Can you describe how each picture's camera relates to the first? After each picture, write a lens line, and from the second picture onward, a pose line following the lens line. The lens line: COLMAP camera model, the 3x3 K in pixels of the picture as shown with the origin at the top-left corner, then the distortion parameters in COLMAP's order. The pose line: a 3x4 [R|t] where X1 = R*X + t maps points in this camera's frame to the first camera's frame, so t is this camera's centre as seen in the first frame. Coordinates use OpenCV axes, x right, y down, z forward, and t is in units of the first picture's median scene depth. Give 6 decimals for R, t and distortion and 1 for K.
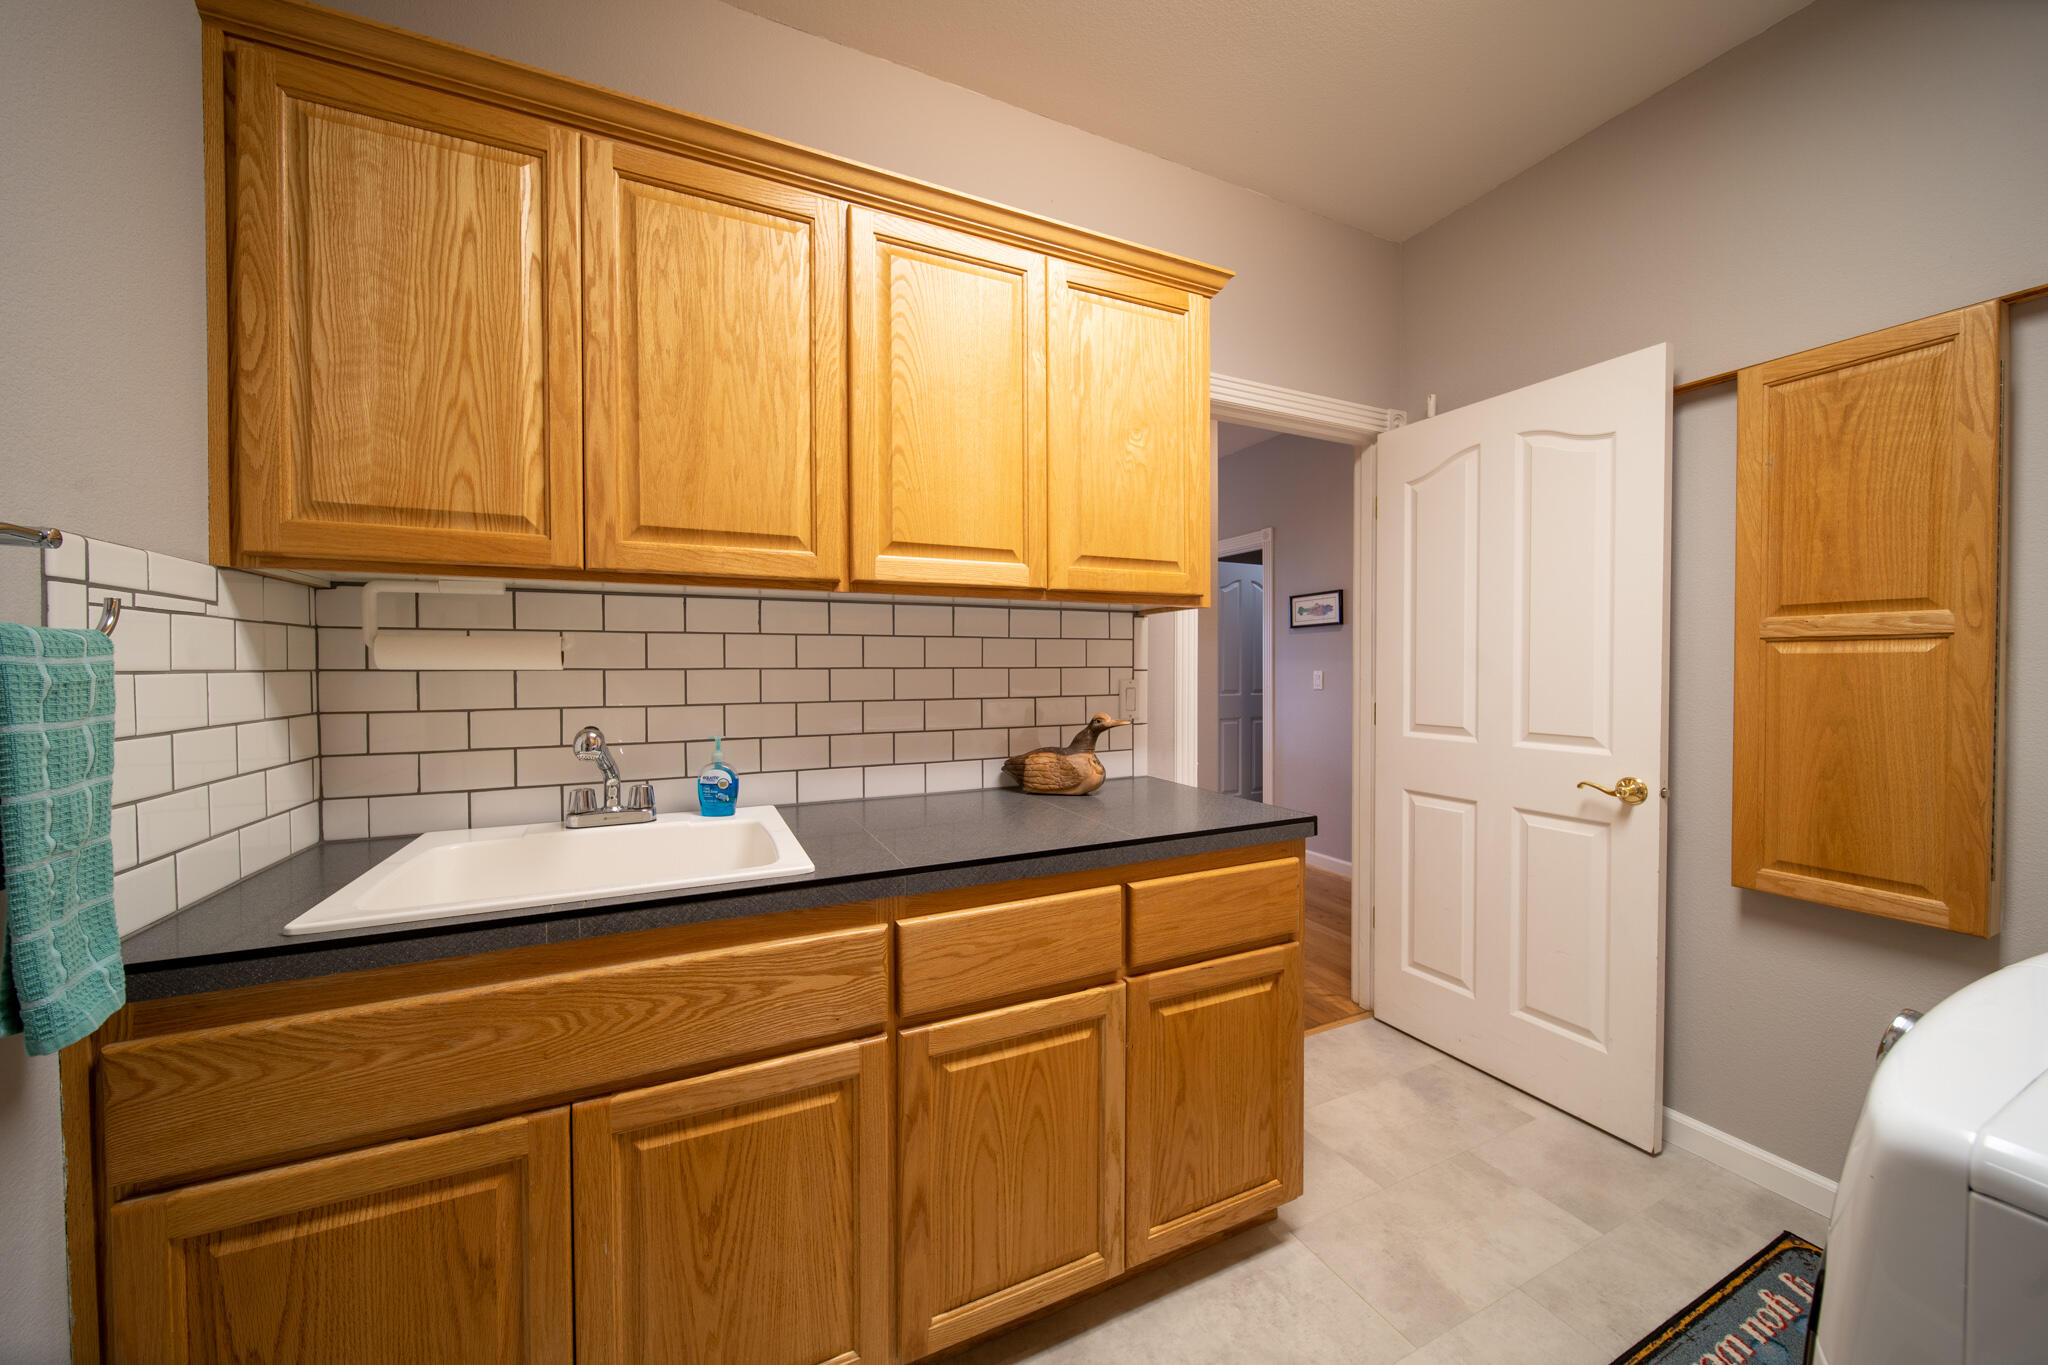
lens RADIAL K [[739.0, 0, 1026.0], [0, 739.0, 675.0], [0, 0, 1]] dist [-0.001285, -0.000134]
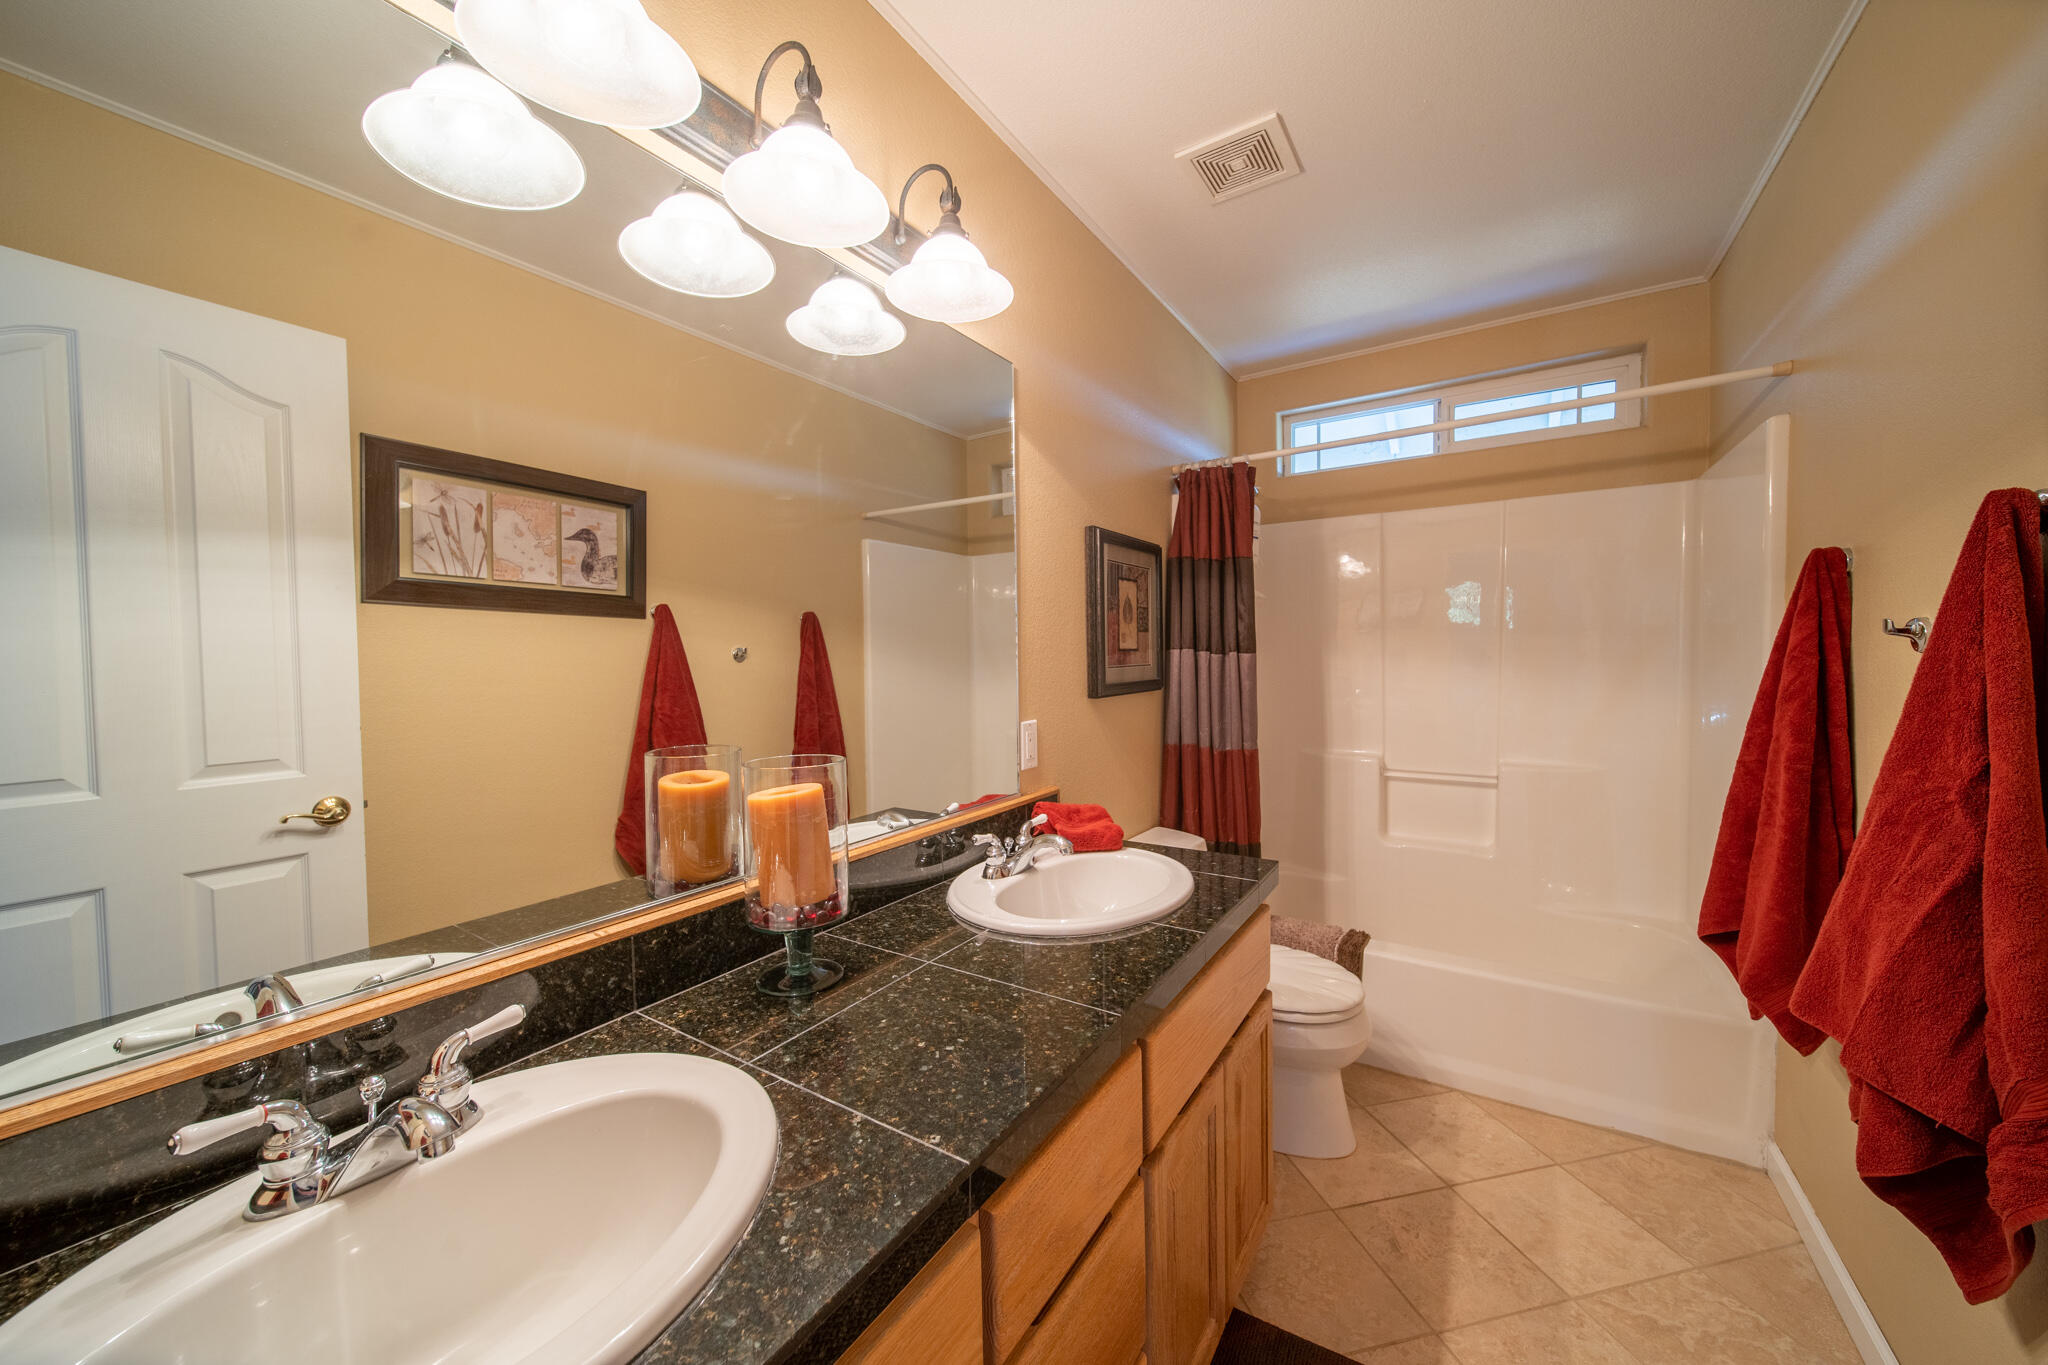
lens RADIAL K [[739.0, 0, 1022.4], [0, 739.0, 674.2], [0, 0, 1]] dist [-0.001285, -0.000134]
pose [[-0.522248, -0.009275, 0.852743, -0.378705], [0.024861, 0.999350, 0.026095, -0.013049], [-0.852431, 0.034828, -0.521678, 0.677686]]
